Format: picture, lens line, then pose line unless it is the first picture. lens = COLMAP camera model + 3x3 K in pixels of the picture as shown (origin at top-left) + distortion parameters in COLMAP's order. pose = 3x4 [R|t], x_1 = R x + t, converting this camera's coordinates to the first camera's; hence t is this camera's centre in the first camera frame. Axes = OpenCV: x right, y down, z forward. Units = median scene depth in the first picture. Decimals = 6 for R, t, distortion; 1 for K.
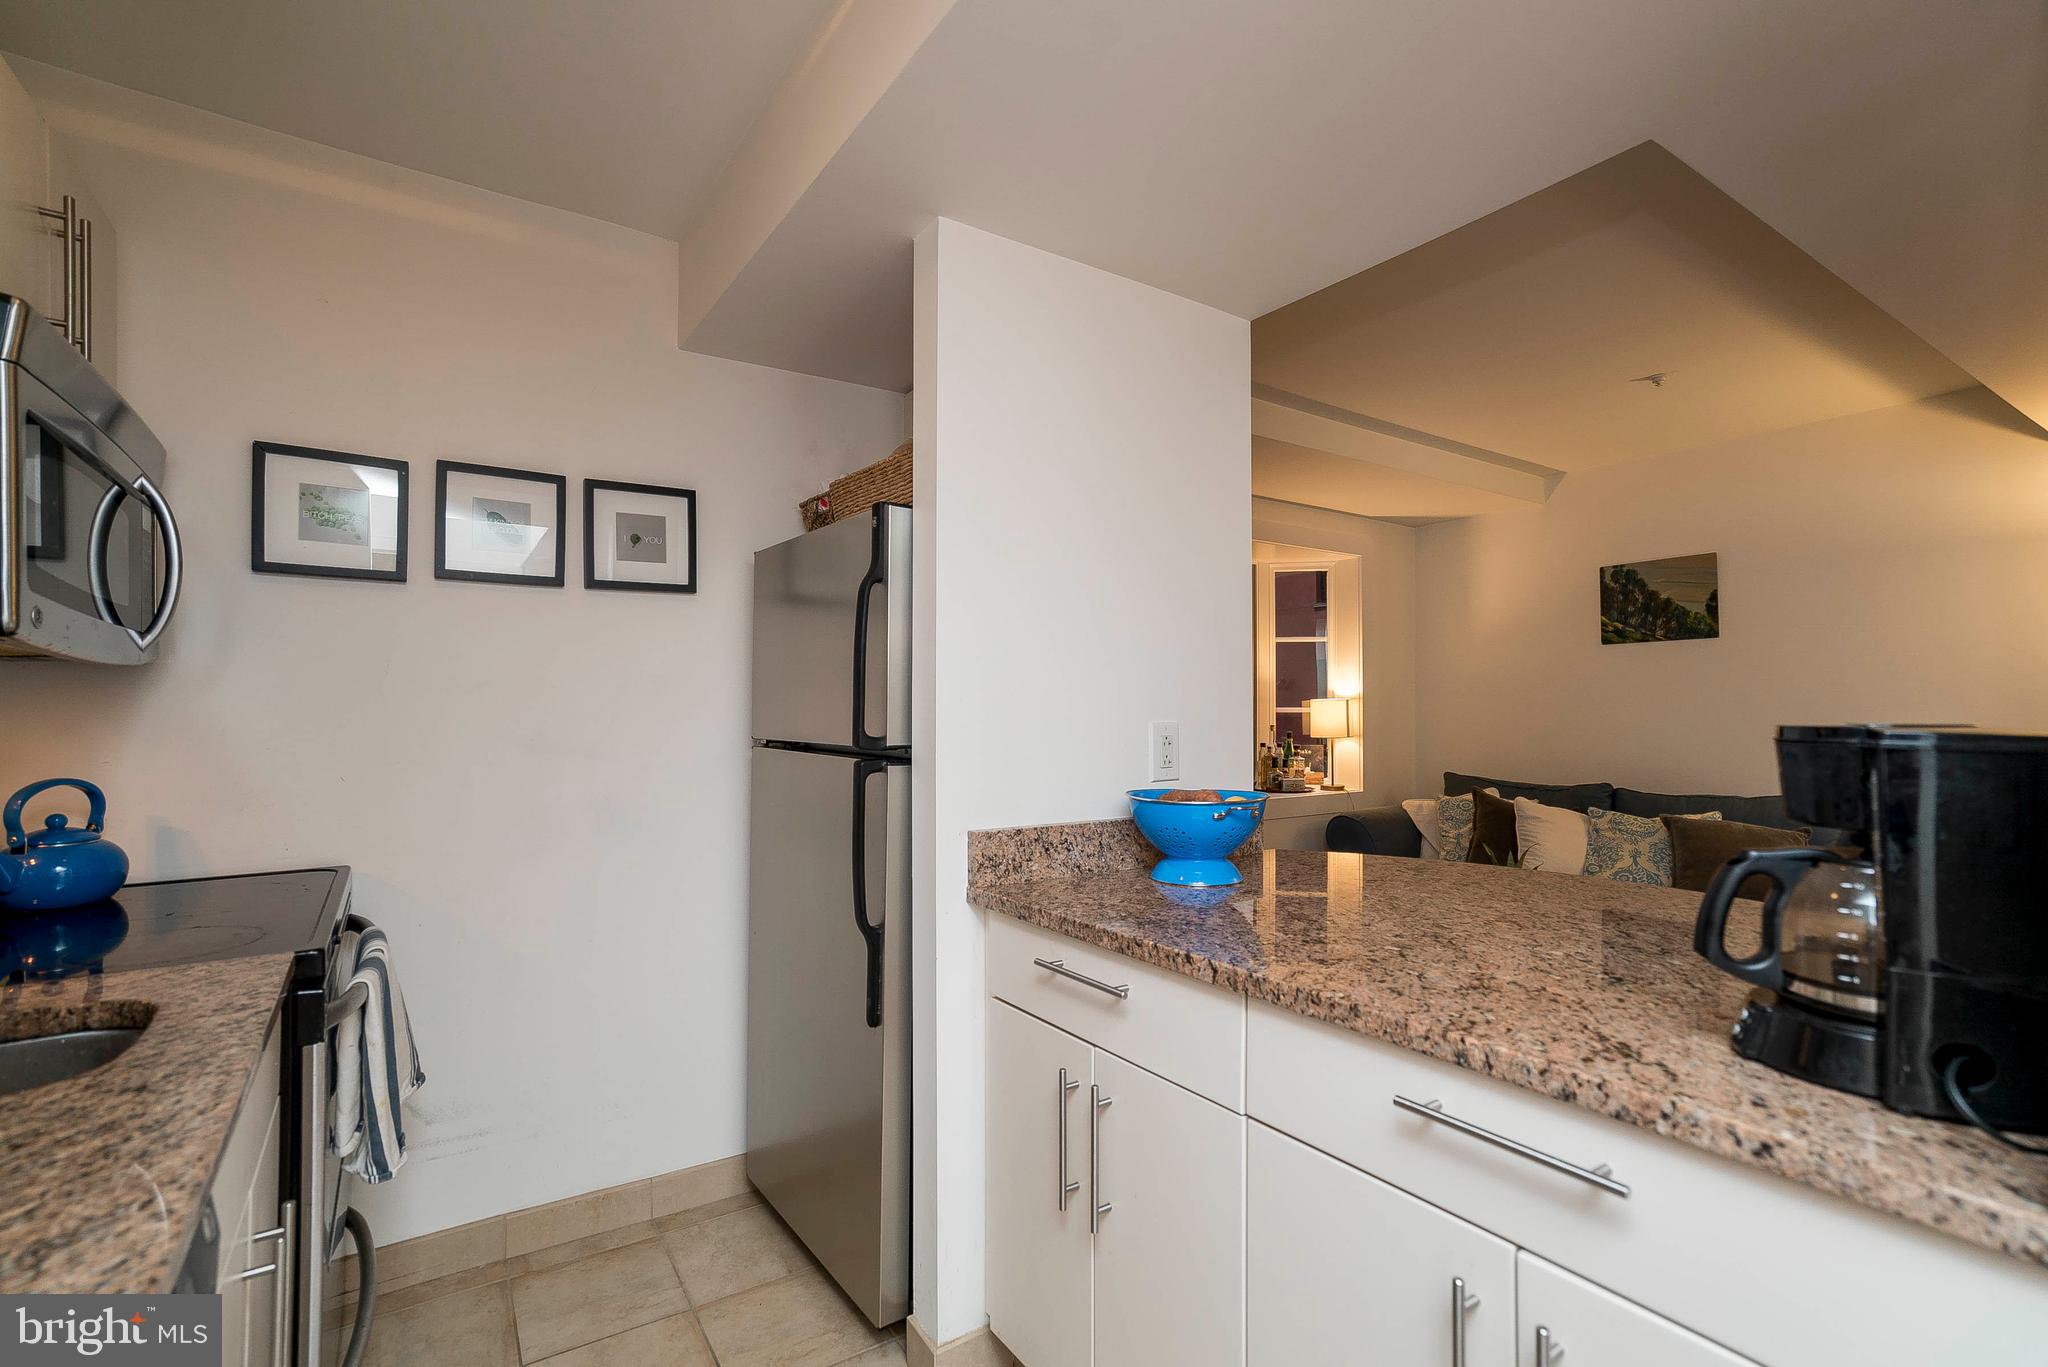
lens RADIAL K [[941.7, 0, 1015.5], [0, 941.7, 697.8], [0, 0, 1]] dist [-0.040073, 0.037793]
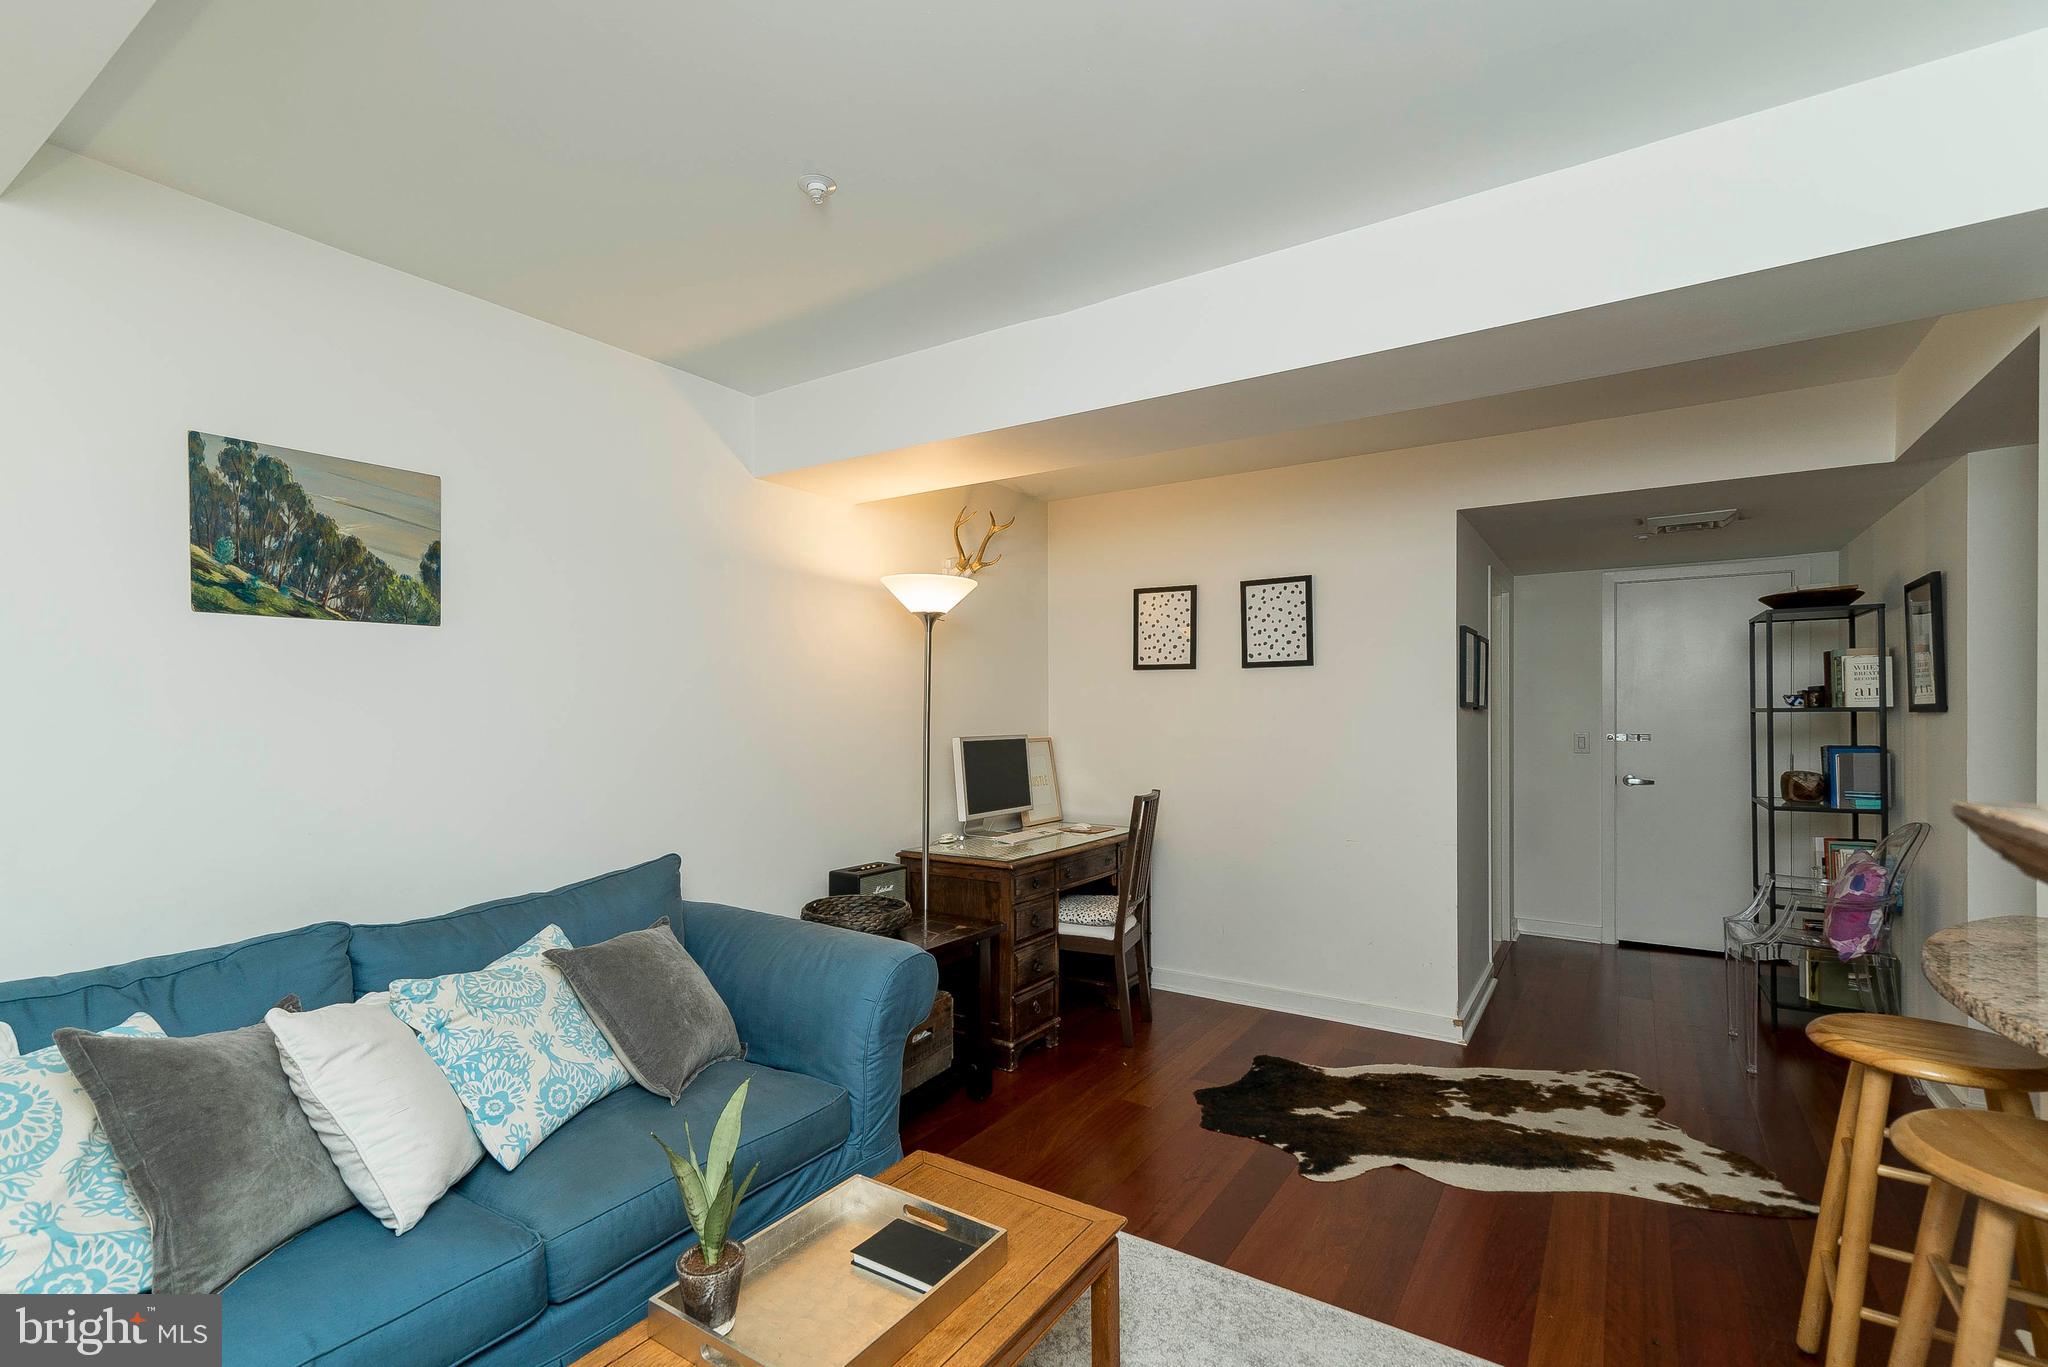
lens RADIAL K [[936.4, 0, 999.0], [0, 936.4, 710.1], [0, 0, 1]] dist [0.019122, 0.000026]
pose [[-0.390207, -0.000592, 0.920727, 0.198064], [-0.008360, 0.999961, -0.002900, -0.032600], [-0.920689, -0.008829, -0.390197, 2.111817]]
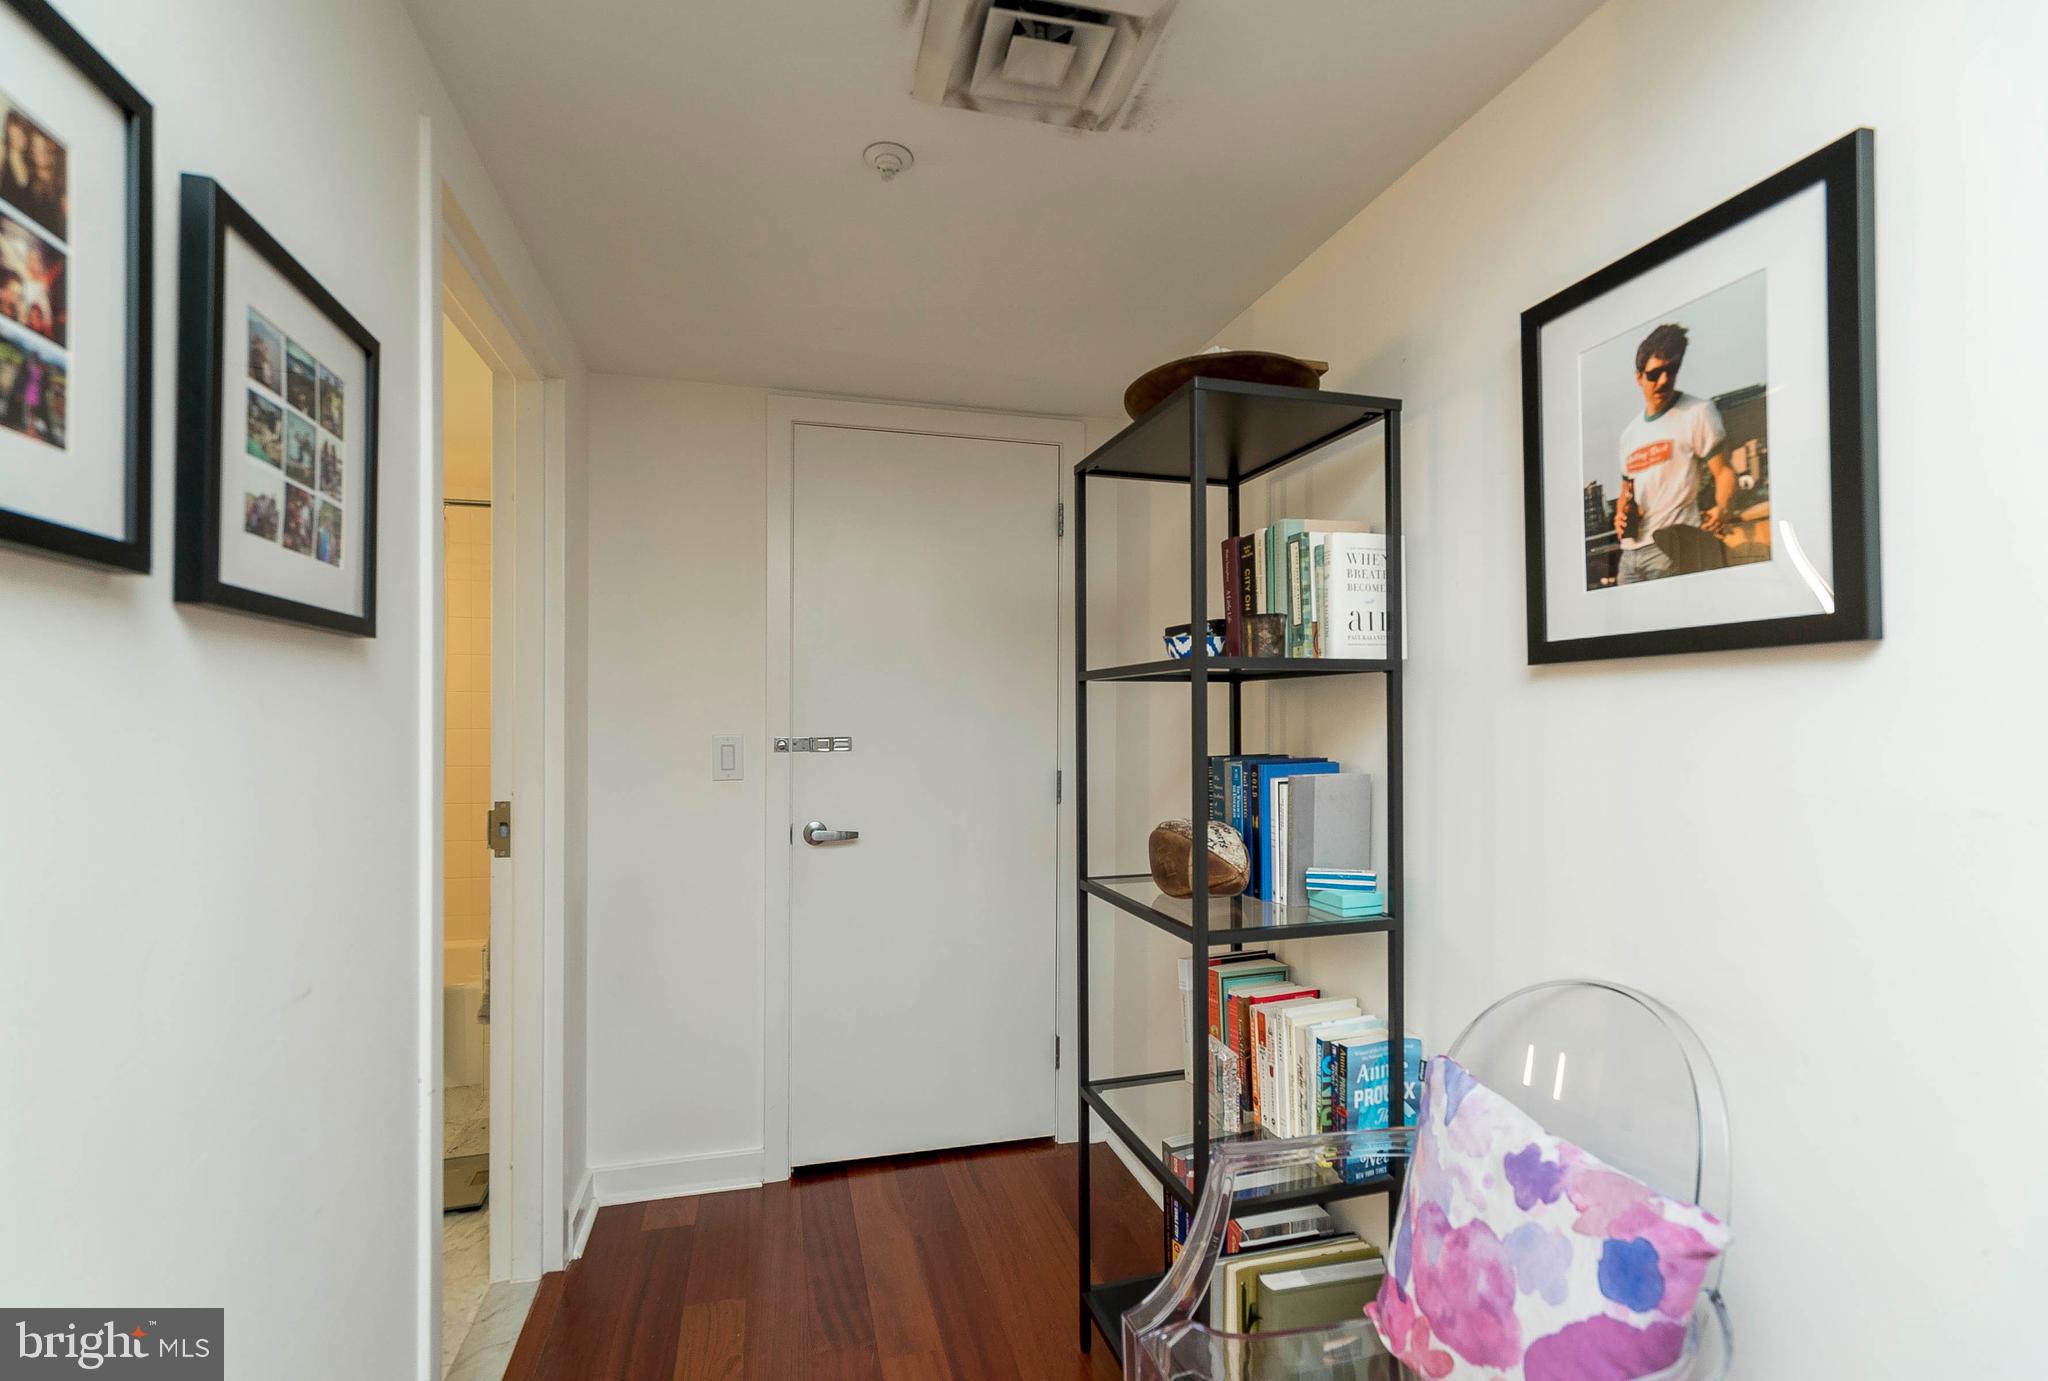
lens RADIAL K [[931.6, 0, 1024.0], [0, 931.6, 690.5], [0, 0, 1]] dist [0.001294, 0.000086]
pose [[-0.952148, 0.010976, 0.305441, 1.423965], [-0.000673, 0.999277, -0.038004, -0.002700], [-0.305638, -0.036391, -0.951452, 0.385569]]
